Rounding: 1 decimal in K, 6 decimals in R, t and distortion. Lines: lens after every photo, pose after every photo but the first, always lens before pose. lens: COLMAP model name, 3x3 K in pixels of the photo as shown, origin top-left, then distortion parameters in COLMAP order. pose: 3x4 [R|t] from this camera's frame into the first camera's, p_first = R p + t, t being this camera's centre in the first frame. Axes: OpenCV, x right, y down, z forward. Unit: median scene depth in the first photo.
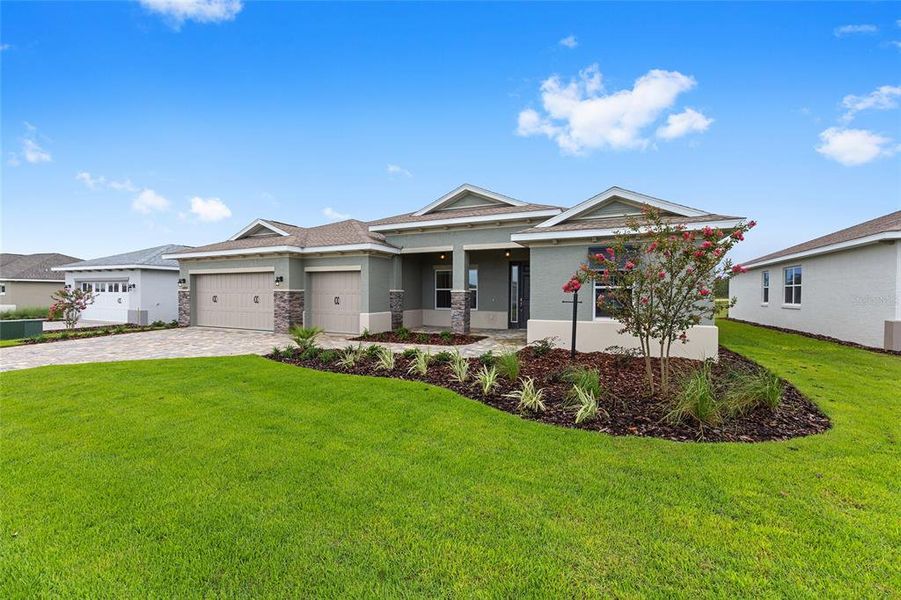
lens RADIAL K [[362.9, 0, 452.9], [0, 362.9, 297.5], [0, 0, 1]] dist [-0.001382, 0.000029]
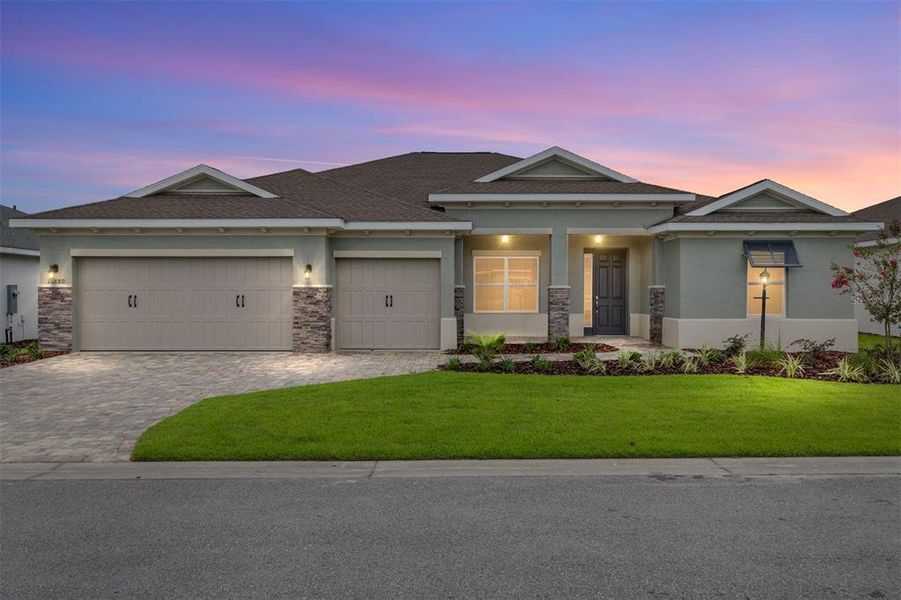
lens RADIAL K [[690.8, 0, 453.1], [0, 690.8, 294.4], [0, 0, 1]] dist [0.005181, 0.001360]
pose [[0.908392, -0.005656, 0.418081, -0.750949], [0.008293, 0.999956, -0.004492, 0.002740], [-0.418037, 0.007548, 0.908398, -0.226338]]
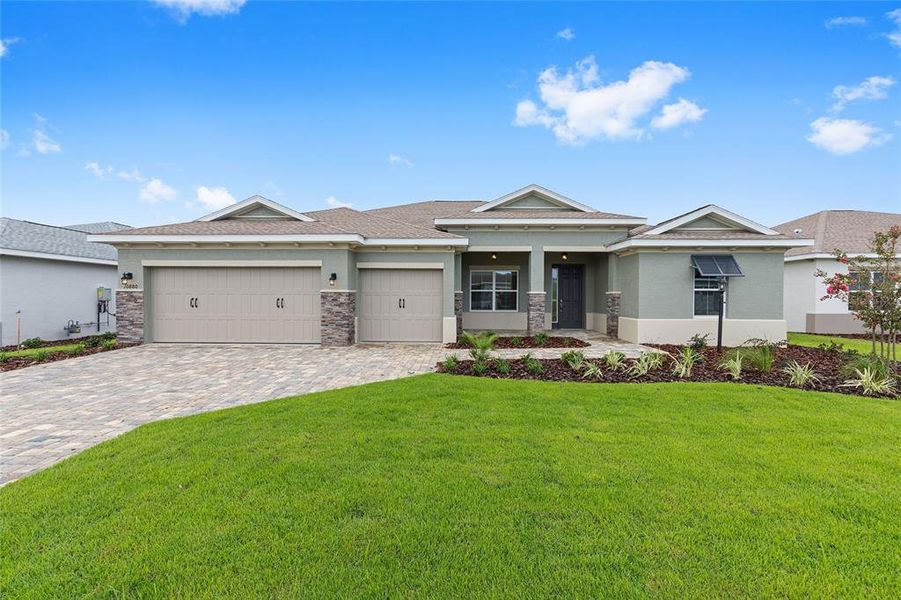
lens RADIAL K [[362.9, 0, 452.9], [0, 362.9, 297.5], [0, 0, 1]] dist [-0.001382, 0.000029]
pose [[0.915692, -0.002786, 0.401871, -0.550430], [0.004416, 0.999985, -0.003130, -0.002008], [-0.401857, 0.004641, 0.915691, 0.175399]]
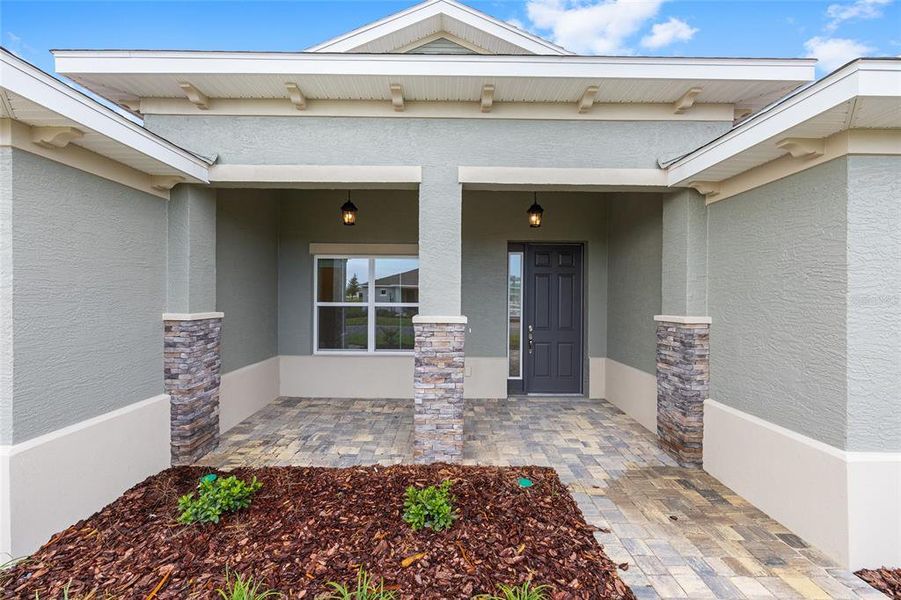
lens RADIAL K [[362.9, 0, 452.9], [0, 362.9, 297.5], [0, 0, 1]] dist [-0.001382, 0.000029]
pose [[0.902997, -0.000357, 0.429647, -0.096198], [0.002838, 0.999983, -0.005135, -0.031442], [-0.429638, 0.005856, 0.902982, 0.673918]]
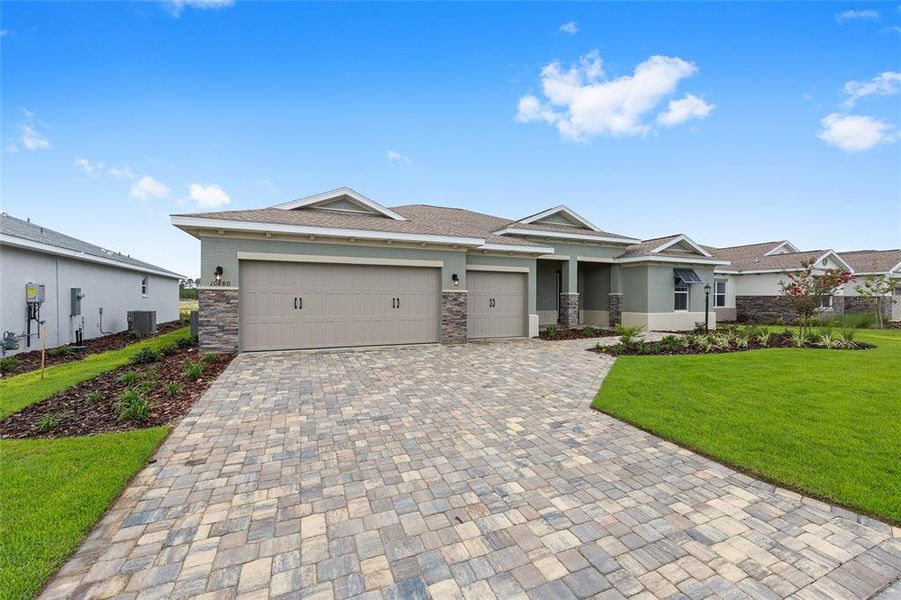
lens RADIAL K [[360.5, 0, 450.5], [0, 360.5, 300.0], [0, 0, 1]] dist [-0.001275, -0.000087]
pose [[0.671701, -0.005026, 0.740806, -1.075626], [0.007194, 0.999974, 0.000261, 0.000046], [-0.740788, 0.005154, 0.671719, 0.457262]]
